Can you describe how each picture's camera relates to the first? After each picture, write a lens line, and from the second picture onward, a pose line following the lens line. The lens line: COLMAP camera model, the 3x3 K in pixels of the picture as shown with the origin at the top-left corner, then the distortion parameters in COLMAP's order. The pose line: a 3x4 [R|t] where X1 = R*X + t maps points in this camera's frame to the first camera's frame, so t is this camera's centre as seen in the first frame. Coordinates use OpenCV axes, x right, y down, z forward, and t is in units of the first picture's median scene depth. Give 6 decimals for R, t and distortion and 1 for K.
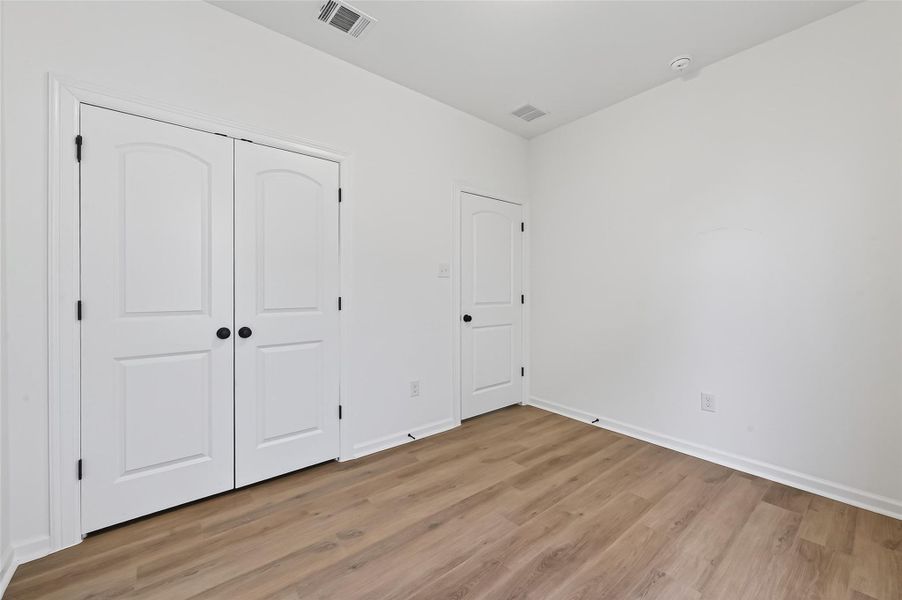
lens RADIAL K [[364.6, 0, 455.1], [0, 364.6, 295.2], [0, 0, 1]] dist [0.000983, 0.000919]
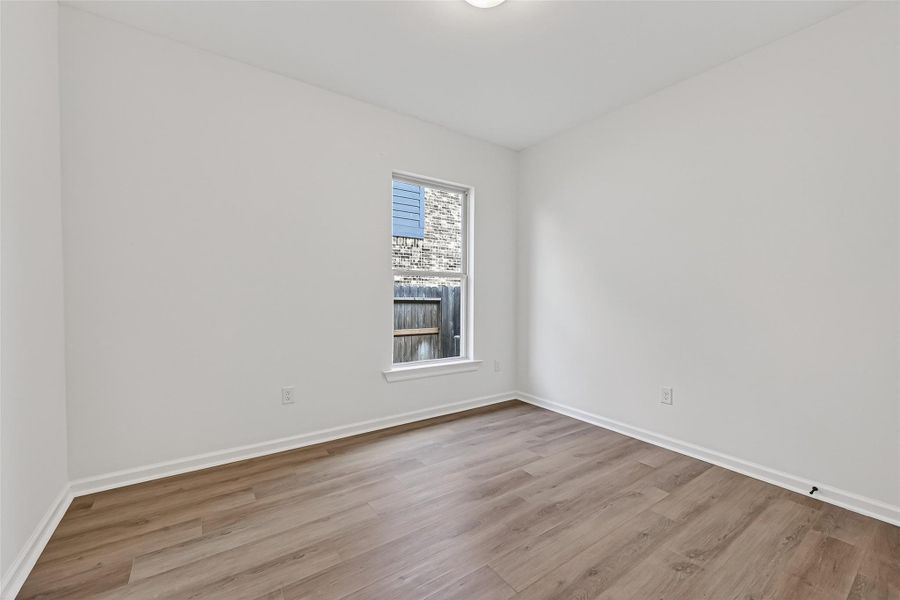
lens RADIAL K [[363.8, 0, 456.4], [0, 363.8, 293.7], [0, 0, 1]] dist [0.000983, 0.000919]
pose [[-0.997798, -0.004012, 0.066207, 0.209893], [-0.003605, 0.999974, 0.006265, 0.007659], [-0.066230, 0.006013, -0.997786, 1.997523]]
